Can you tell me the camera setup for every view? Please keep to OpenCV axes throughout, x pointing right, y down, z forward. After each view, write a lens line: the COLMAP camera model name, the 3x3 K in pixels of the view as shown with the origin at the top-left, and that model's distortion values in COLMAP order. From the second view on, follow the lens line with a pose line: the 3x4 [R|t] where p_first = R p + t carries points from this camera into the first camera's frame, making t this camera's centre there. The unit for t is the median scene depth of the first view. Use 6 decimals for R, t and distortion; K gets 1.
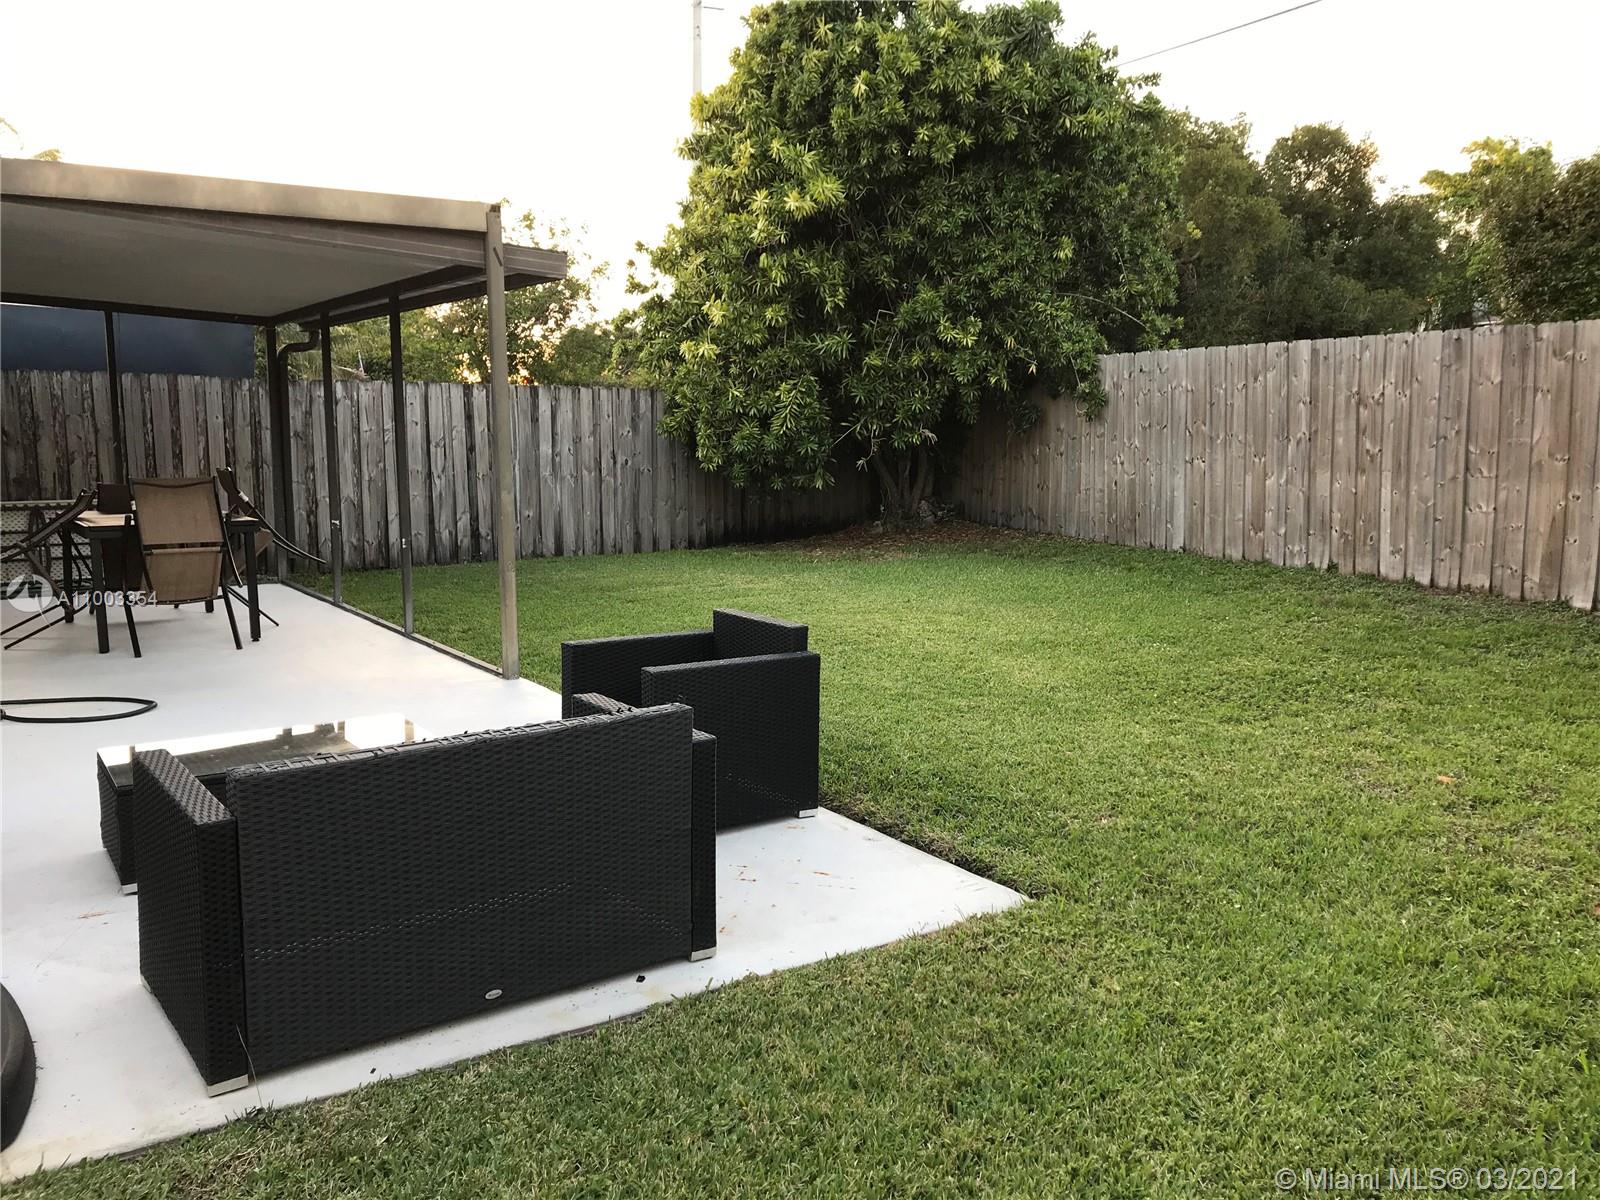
lens RADIAL K [[1294.6, 0, 801.6], [0, 1294.6, 592.6], [0, 0, 1]] dist [0.030364, -0.005821]
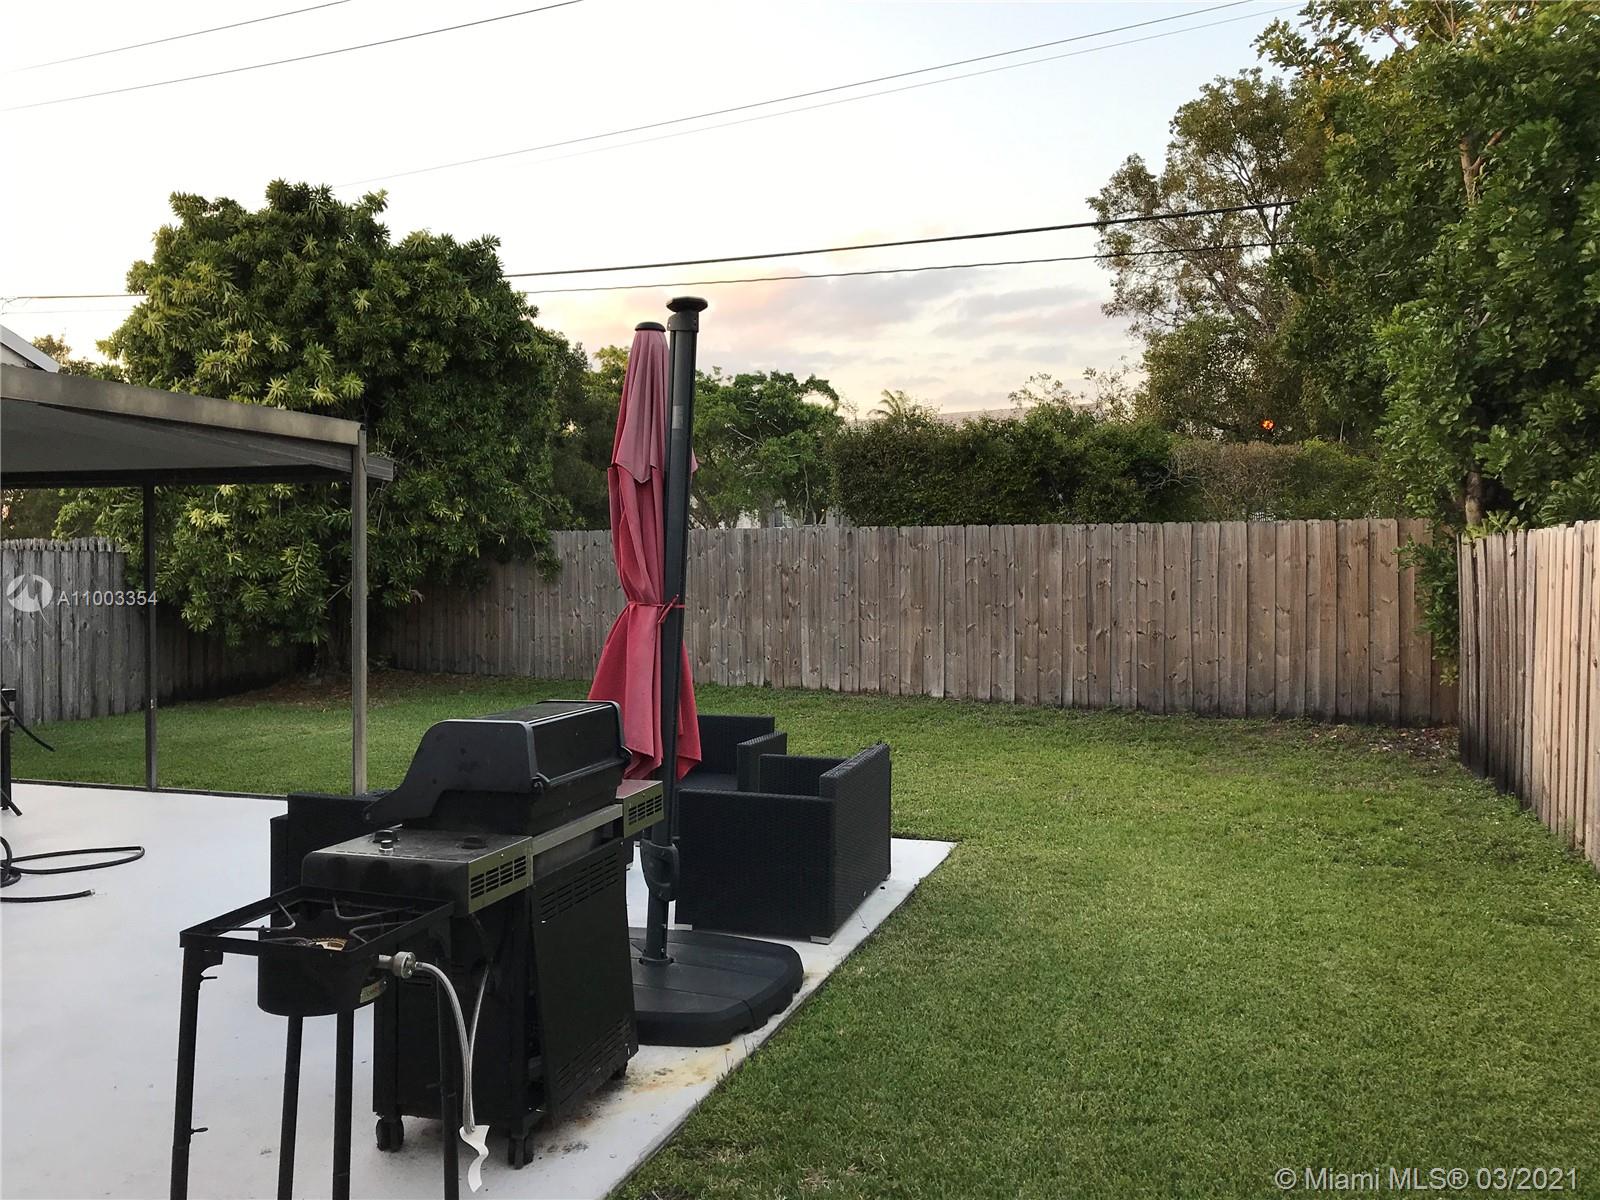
lens RADIAL K [[1307.6, 0, 795.5], [0, 1307.6, 593.7], [0, 0, 1]] dist [0.035031, -0.006570]
pose [[0.784526, -0.011134, 0.619996, -0.379971], [0.081708, 0.992977, -0.085559, 0.006312], [-0.614689, 0.117782, 0.779926, -0.133740]]
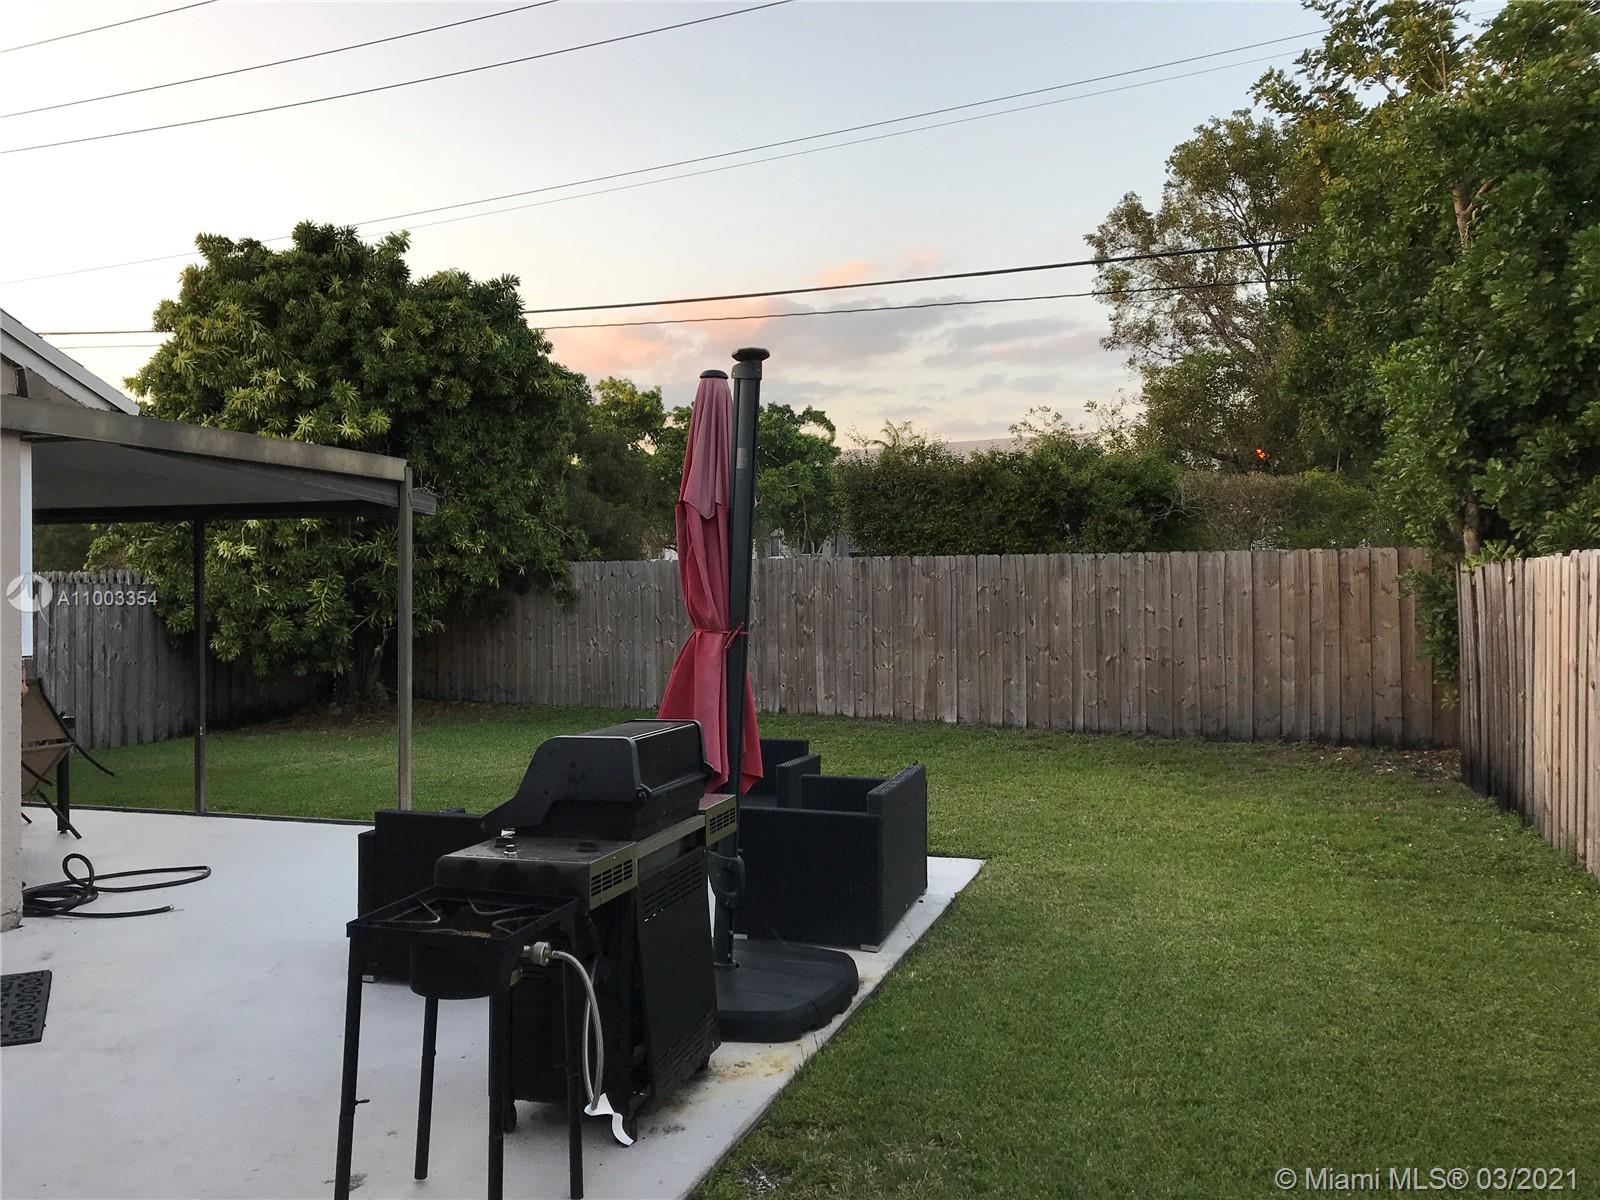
lens RADIAL K [[1307.6, 0, 795.5], [0, 1307.6, 593.7], [0, 0, 1]] dist [0.035031, -0.006570]
pose [[0.780919, -0.000002, 0.624632, -0.413727], [0.085807, 0.990520, -0.107274, 0.007661], [-0.618710, 0.137370, 0.773516, -0.143548]]
